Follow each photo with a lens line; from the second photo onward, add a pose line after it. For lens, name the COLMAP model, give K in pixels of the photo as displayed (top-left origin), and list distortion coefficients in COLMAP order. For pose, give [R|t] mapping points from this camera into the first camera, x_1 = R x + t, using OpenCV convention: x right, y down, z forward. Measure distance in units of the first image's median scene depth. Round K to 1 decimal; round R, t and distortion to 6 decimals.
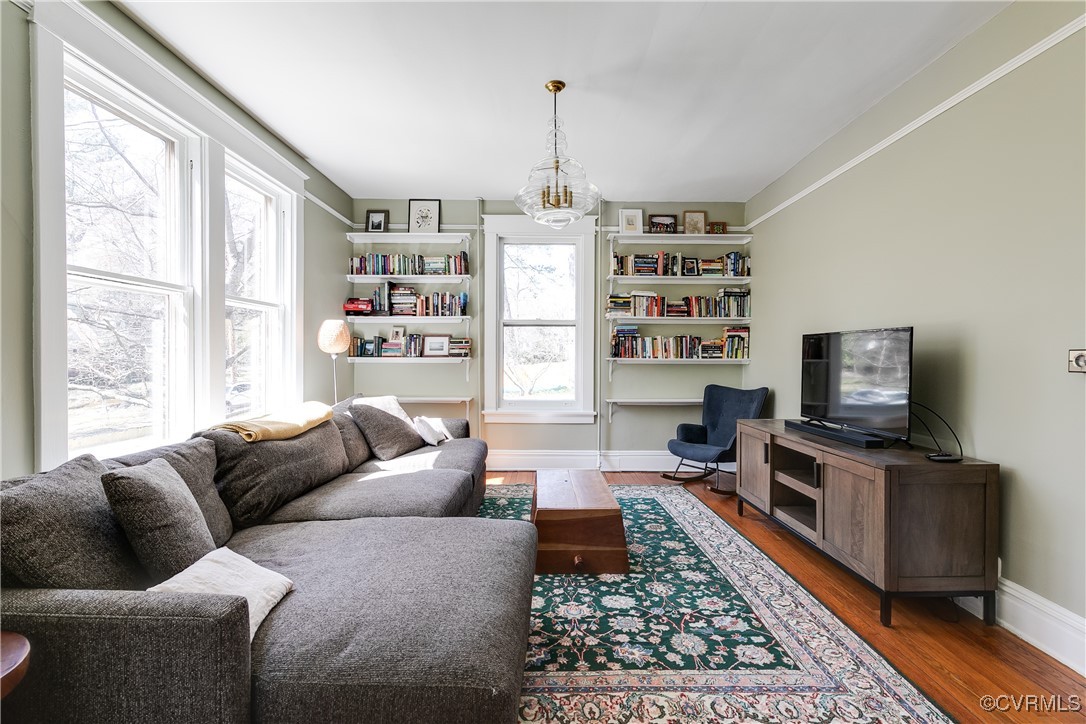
lens RADIAL K [[488.8, 0, 550.3], [0, 488.8, 363.5], [0, 0, 1]] dist [-0.000032, -0.000214]
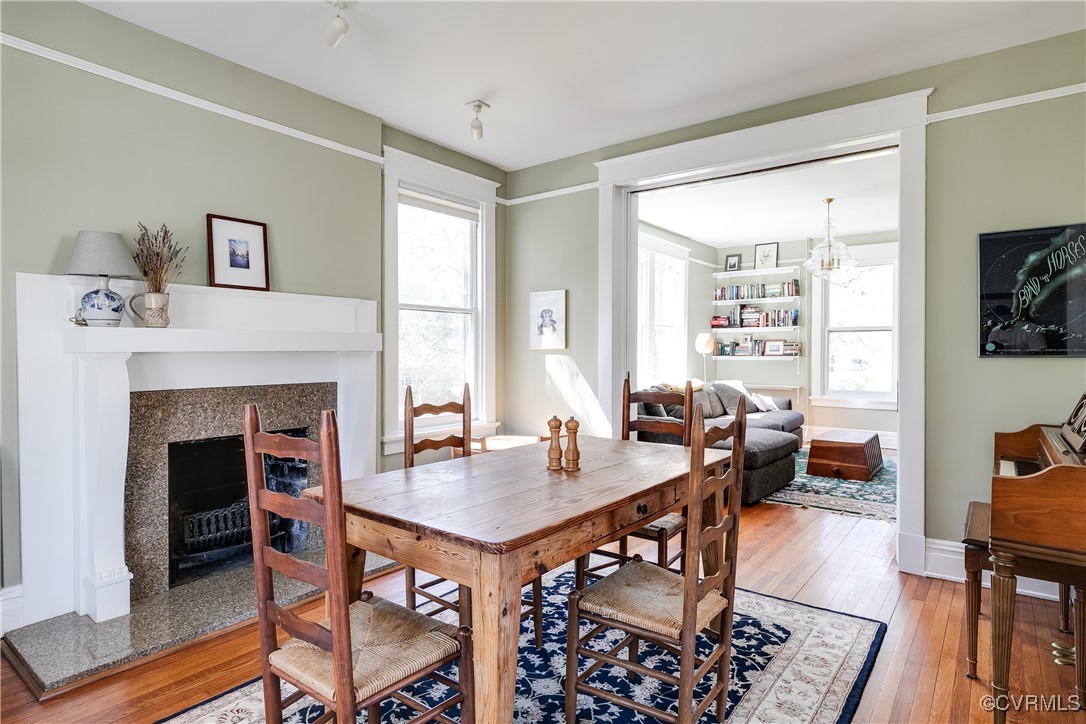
lens RADIAL K [[598.0, 0, 536.5], [0, 598.0, 358.8], [0, 0, 1]] dist [0.002211, 0.000419]
pose [[0.776634, 0.005517, -0.629928, 0.319685], [-0.011507, 0.999919, -0.005430, 0.011840], [0.629847, 0.011466, 0.776634, -0.760757]]
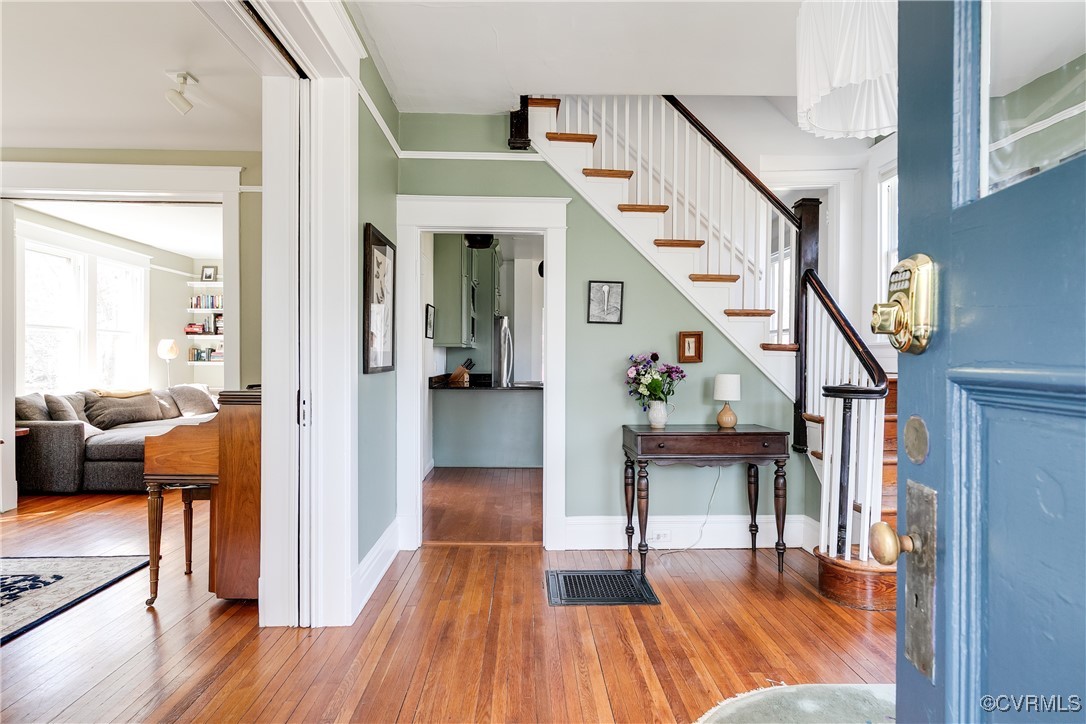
lens RADIAL K [[587.7, 0, 555.1], [0, 587.7, 364.9], [0, 0, 1]] dist [0.003971, 0.001090]
pose [[0.999919, 0.000913, 0.012727, 0.726789], [-0.000785, 0.999949, -0.010025, 0.015802], [-0.012735, 0.010014, 0.999869, -0.884126]]
